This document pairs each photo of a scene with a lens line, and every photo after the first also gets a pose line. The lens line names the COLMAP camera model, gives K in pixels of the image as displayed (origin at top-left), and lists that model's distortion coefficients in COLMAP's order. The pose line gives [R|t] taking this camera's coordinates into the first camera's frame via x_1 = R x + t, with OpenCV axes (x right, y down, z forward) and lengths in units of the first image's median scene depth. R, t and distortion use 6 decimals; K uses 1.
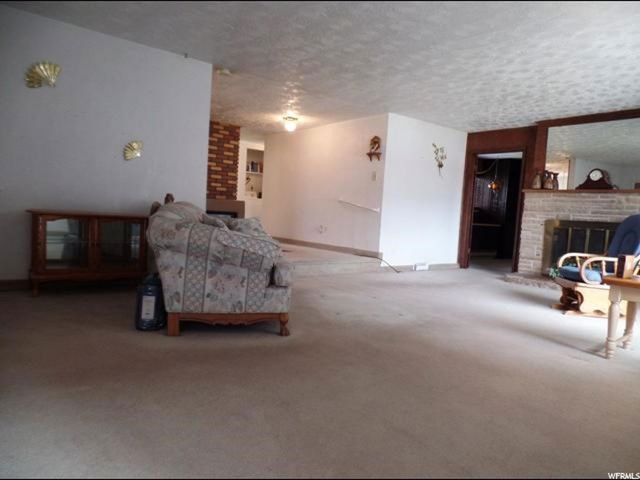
lens RADIAL K [[441.0, 0, 319.8], [0, 441.0, 239.6], [0, 0, 1]] dist [0.002525, 0.004644]
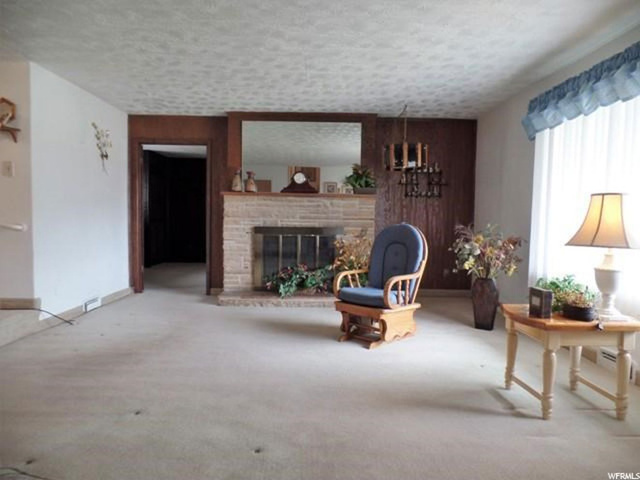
lens RADIAL K [[441.0, 0, 318.7], [0, 441.0, 240.5], [0, 0, 1]] dist [0.002525, 0.004644]
pose [[0.613713, -0.090135, 0.784368, -0.093881], [0.071874, 0.995715, 0.058185, -0.058930], [-0.786251, 0.020667, 0.617561, 0.352941]]
